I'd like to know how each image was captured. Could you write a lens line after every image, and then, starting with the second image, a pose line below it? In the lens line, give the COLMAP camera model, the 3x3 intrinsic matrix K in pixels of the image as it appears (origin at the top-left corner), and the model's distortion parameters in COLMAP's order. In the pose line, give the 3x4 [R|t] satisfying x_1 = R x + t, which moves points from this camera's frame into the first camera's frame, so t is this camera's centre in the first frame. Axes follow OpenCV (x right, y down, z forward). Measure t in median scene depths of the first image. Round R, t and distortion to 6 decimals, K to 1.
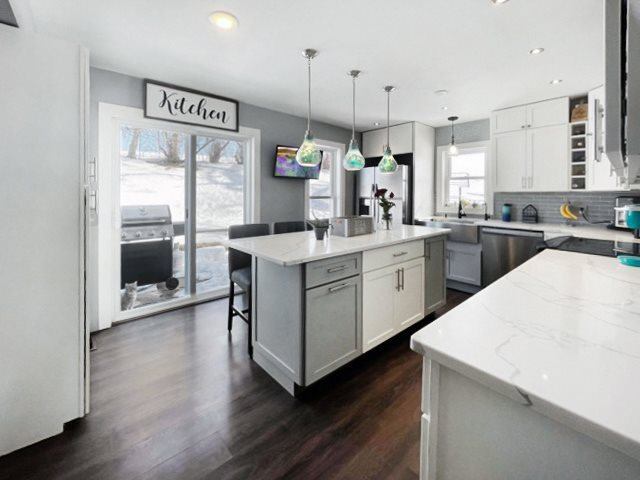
lens RADIAL K [[265.6, 0, 318.6], [0, 265.6, 196.3], [0, 0, 1]] dist [-0.000389, 0.000236]
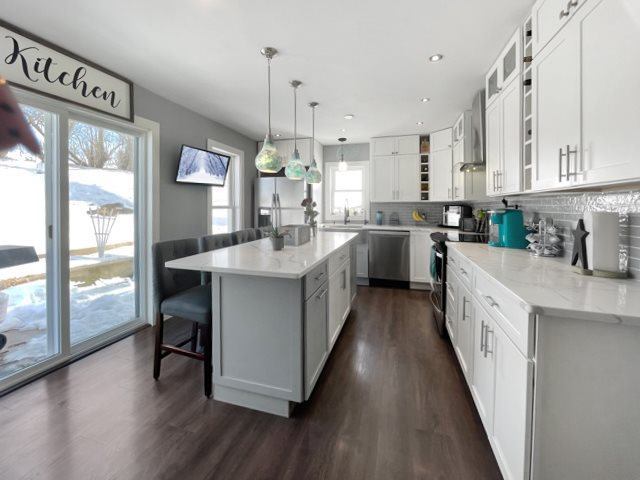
lens RADIAL K [[261.5, 0, 319.8], [0, 261.5, 208.2], [0, 0, 1]] dist [0.000639, 0.000670]
pose [[0.858598, -0.006877, 0.512603, -0.232538], [0.003847, 0.999968, 0.006972, 0.003604], [-0.512634, -0.004014, 0.858598, 0.075042]]
